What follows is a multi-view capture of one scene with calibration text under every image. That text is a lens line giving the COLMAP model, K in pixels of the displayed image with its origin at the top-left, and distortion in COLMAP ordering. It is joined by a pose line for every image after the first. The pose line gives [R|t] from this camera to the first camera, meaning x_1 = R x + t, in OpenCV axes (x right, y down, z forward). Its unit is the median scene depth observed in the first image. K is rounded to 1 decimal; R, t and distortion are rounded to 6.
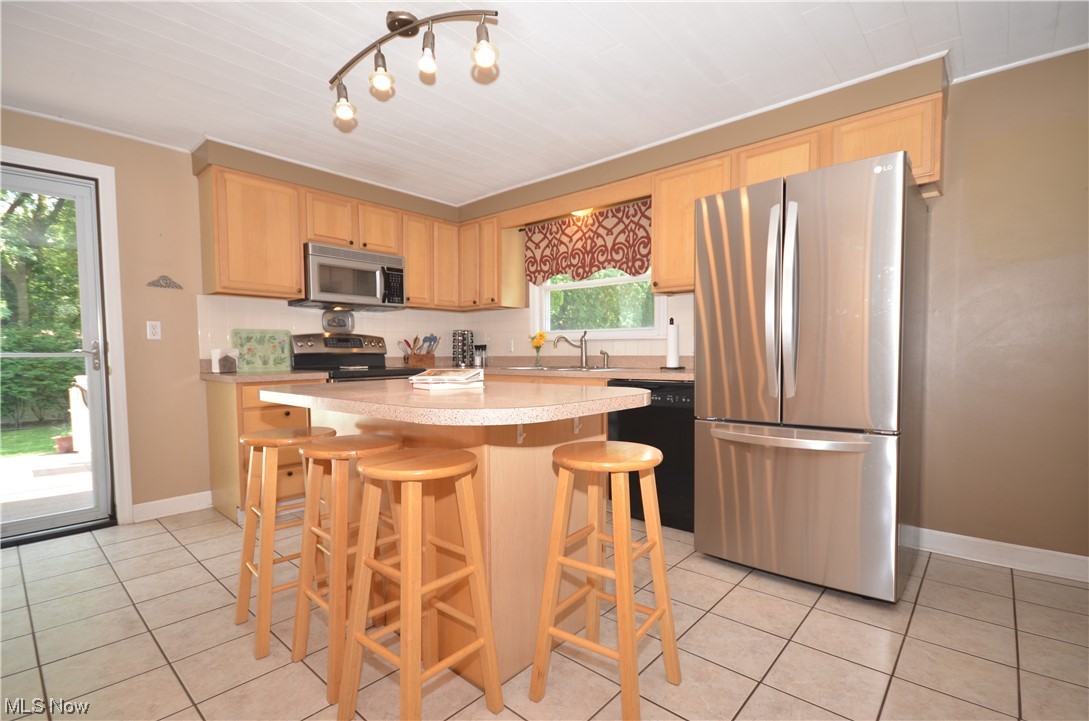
lens RADIAL K [[504.4, 0, 541.8], [0, 504.4, 364.2], [0, 0, 1]] dist [0.000269, 0.000136]
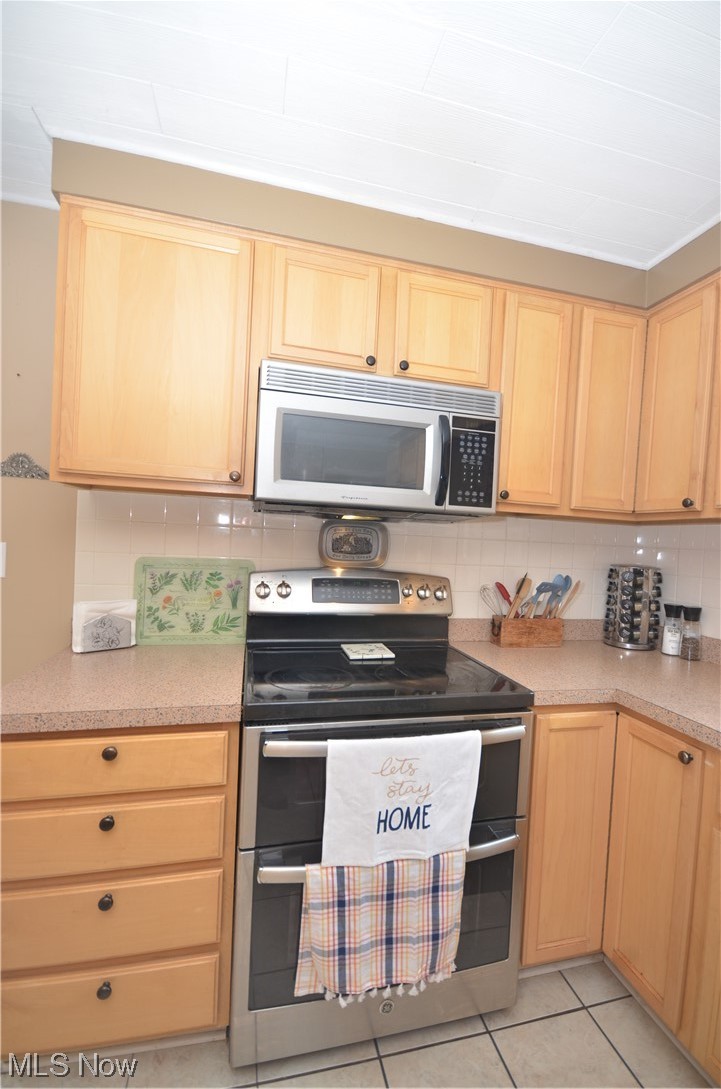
lens RADIAL K [[478.8, 0, 362.3], [0, 478.8, 547.8], [0, 0, 1]] dist [-0.004756, -0.000180]
pose [[0.824693, 0.056111, -0.562790, -0.138943], [-0.066232, 0.997801, 0.002428, -0.079498], [0.561689, 0.035273, 0.826596, 0.612840]]
